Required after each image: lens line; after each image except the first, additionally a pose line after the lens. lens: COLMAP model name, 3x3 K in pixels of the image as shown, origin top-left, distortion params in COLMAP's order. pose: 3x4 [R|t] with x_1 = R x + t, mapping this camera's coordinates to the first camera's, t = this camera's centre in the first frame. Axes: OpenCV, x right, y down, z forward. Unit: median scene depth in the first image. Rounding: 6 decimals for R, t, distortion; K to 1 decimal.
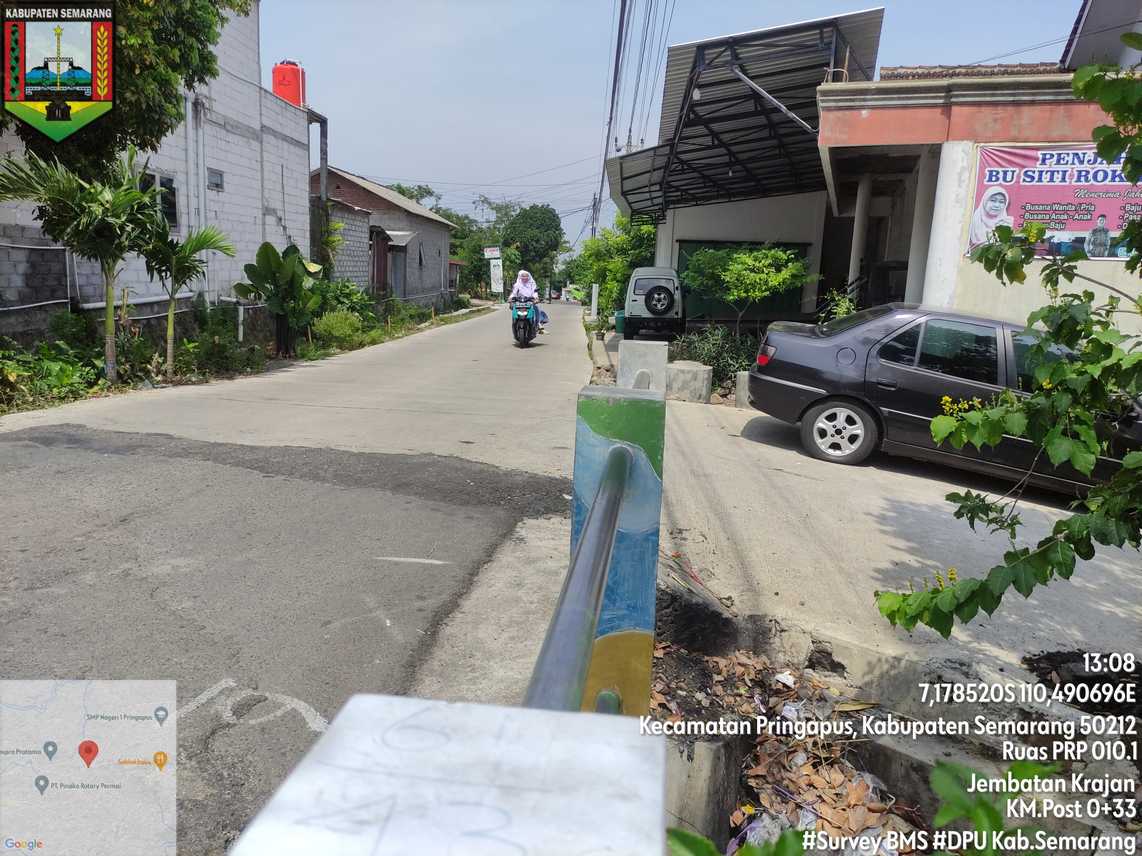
lens RADIAL K [[848.3, 0, 575.1], [0, 848.3, 430.3], [0, 0, 1]] dist [0.052233, -0.046210]
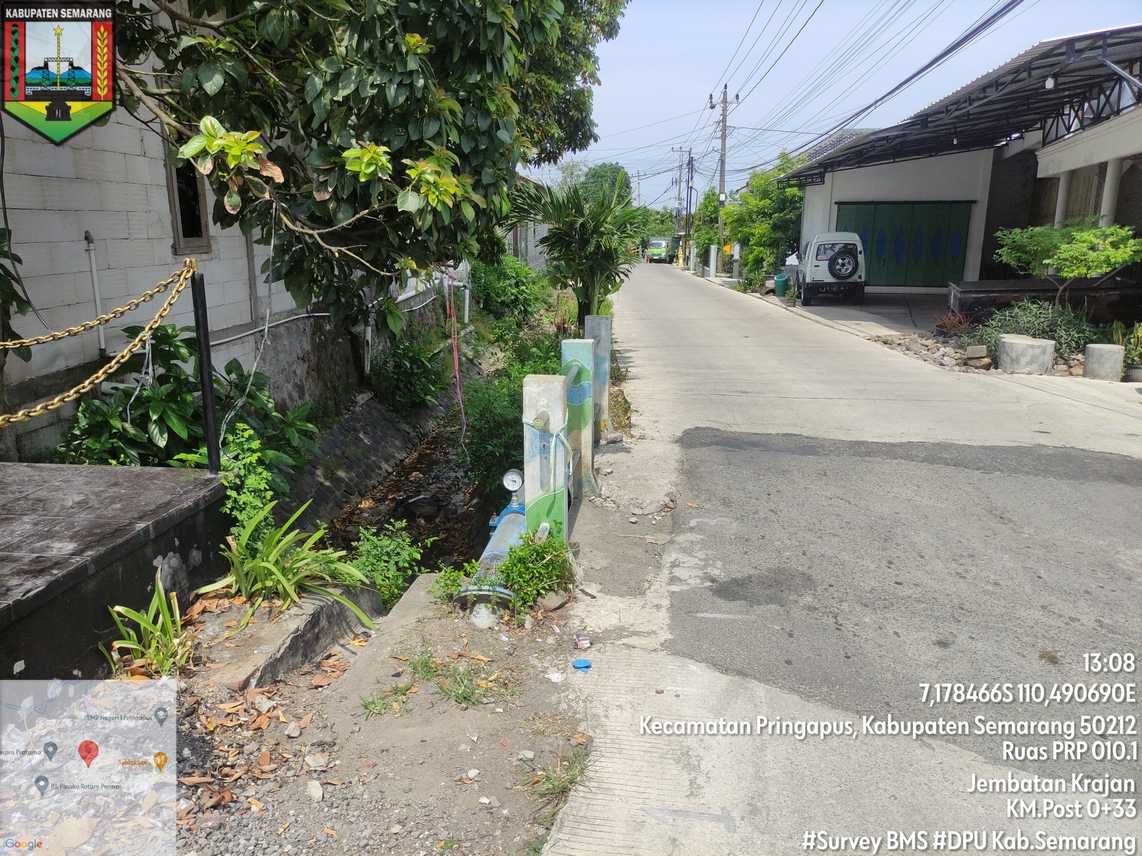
lens RADIAL K [[844.7, 0, 570.8], [0, 844.7, 425.5], [0, 0, 1]] dist [0.056989, -0.055555]
pose [[0.999000, -0.031993, -0.031242, -0.429688], [0.033479, 0.998275, 0.048239, -0.042164], [0.029644, -0.049236, 0.998347, -0.096007]]
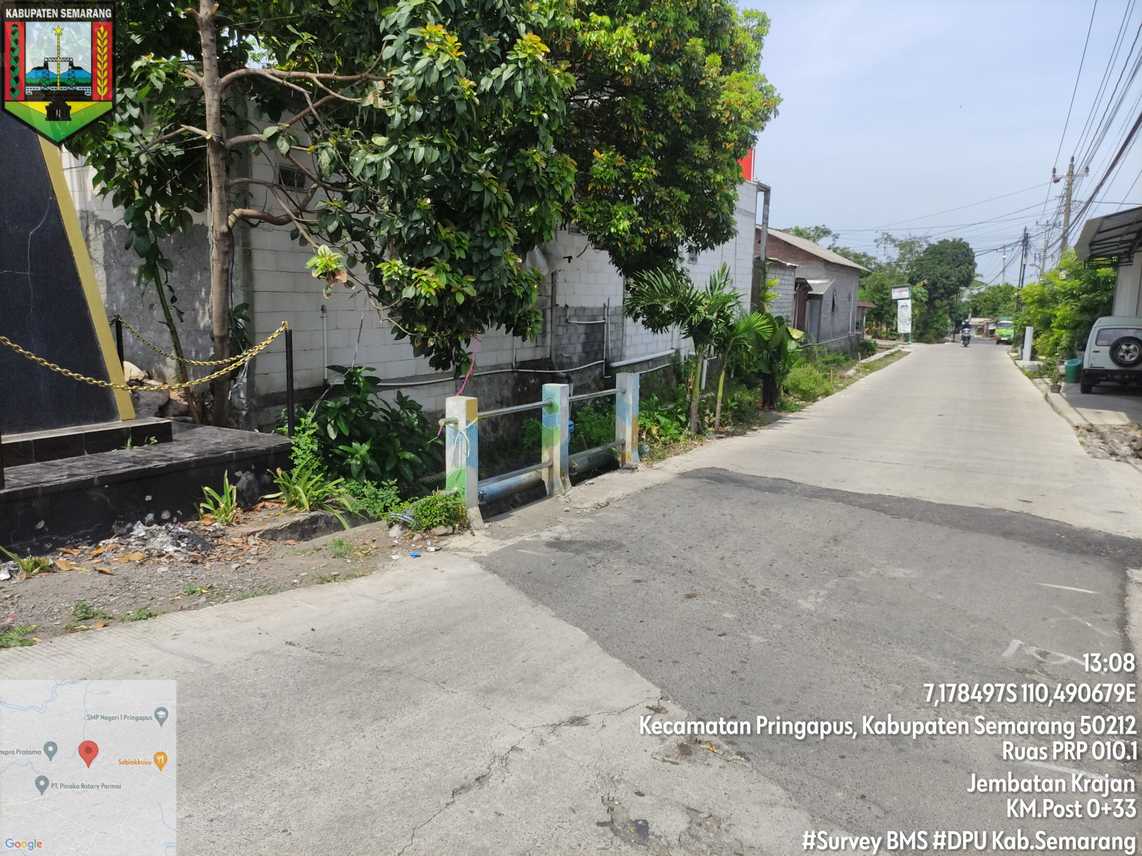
lens RADIAL K [[851.6, 0, 570.2], [0, 851.6, 422.0], [0, 0, 1]] dist [0.068707, -0.083394]
pose [[0.907876, 0.035771, -0.417709, -0.124433], [-0.056672, 0.997679, -0.037735, -0.009479], [0.415390, 0.057931, 0.907797, -0.249374]]
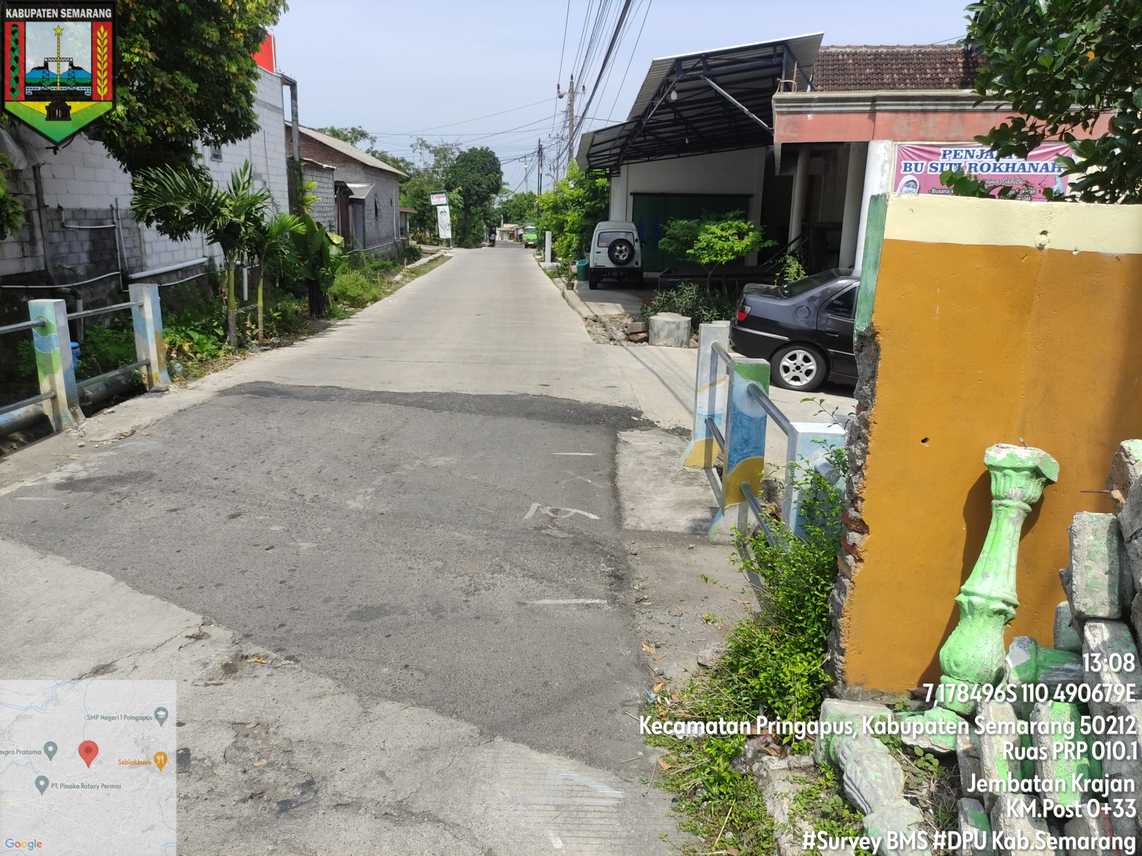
lens RADIAL K [[851.6, 0, 570.2], [0, 851.6, 422.0], [0, 0, 1]] dist [0.068707, -0.083394]
pose [[0.996900, -0.037535, 0.069154, -0.110482], [0.033236, 0.997504, 0.062302, -0.006836], [-0.071320, -0.059811, 0.995659, -0.248602]]
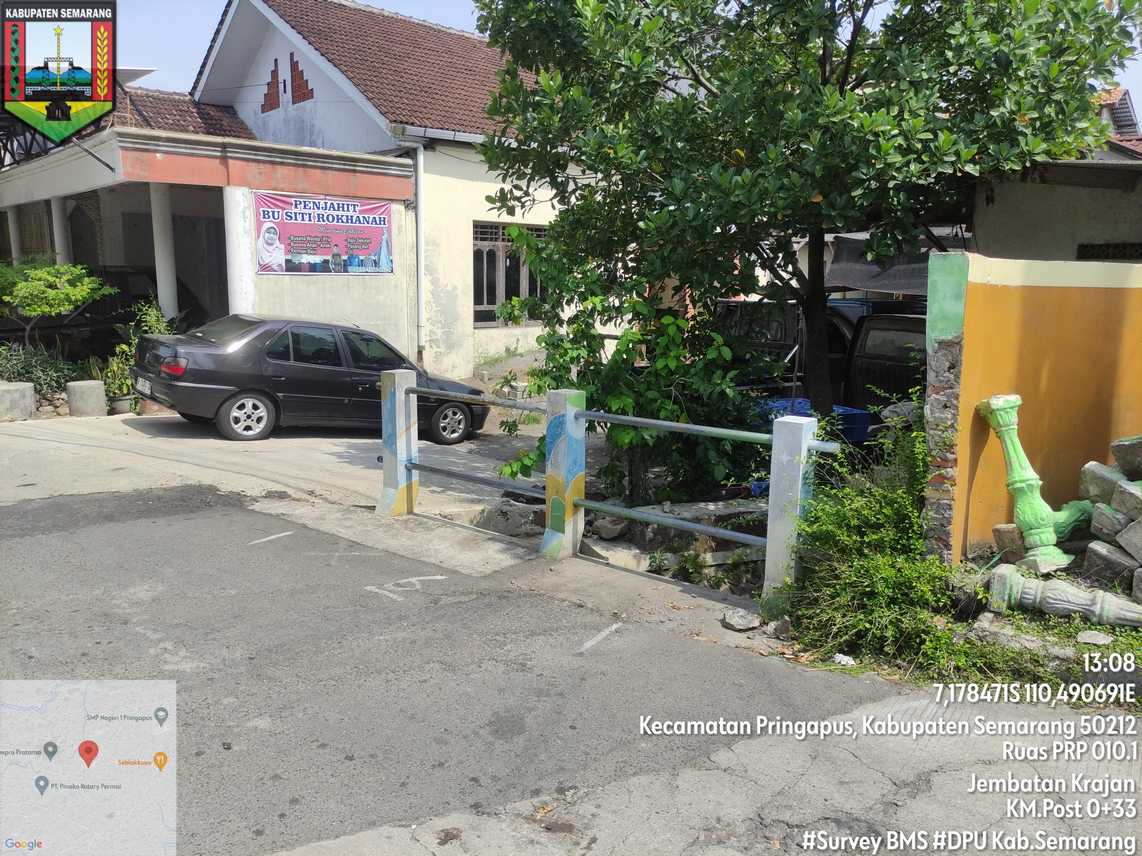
lens RADIAL K [[844.7, 0, 570.8], [0, 844.7, 425.5], [0, 0, 1]] dist [0.056989, -0.055555]
pose [[0.508172, -0.187673, 0.840560, -0.394654], [0.161538, 0.979419, 0.121016, -0.046207], [-0.845971, 0.074286, 0.528029, -0.081217]]
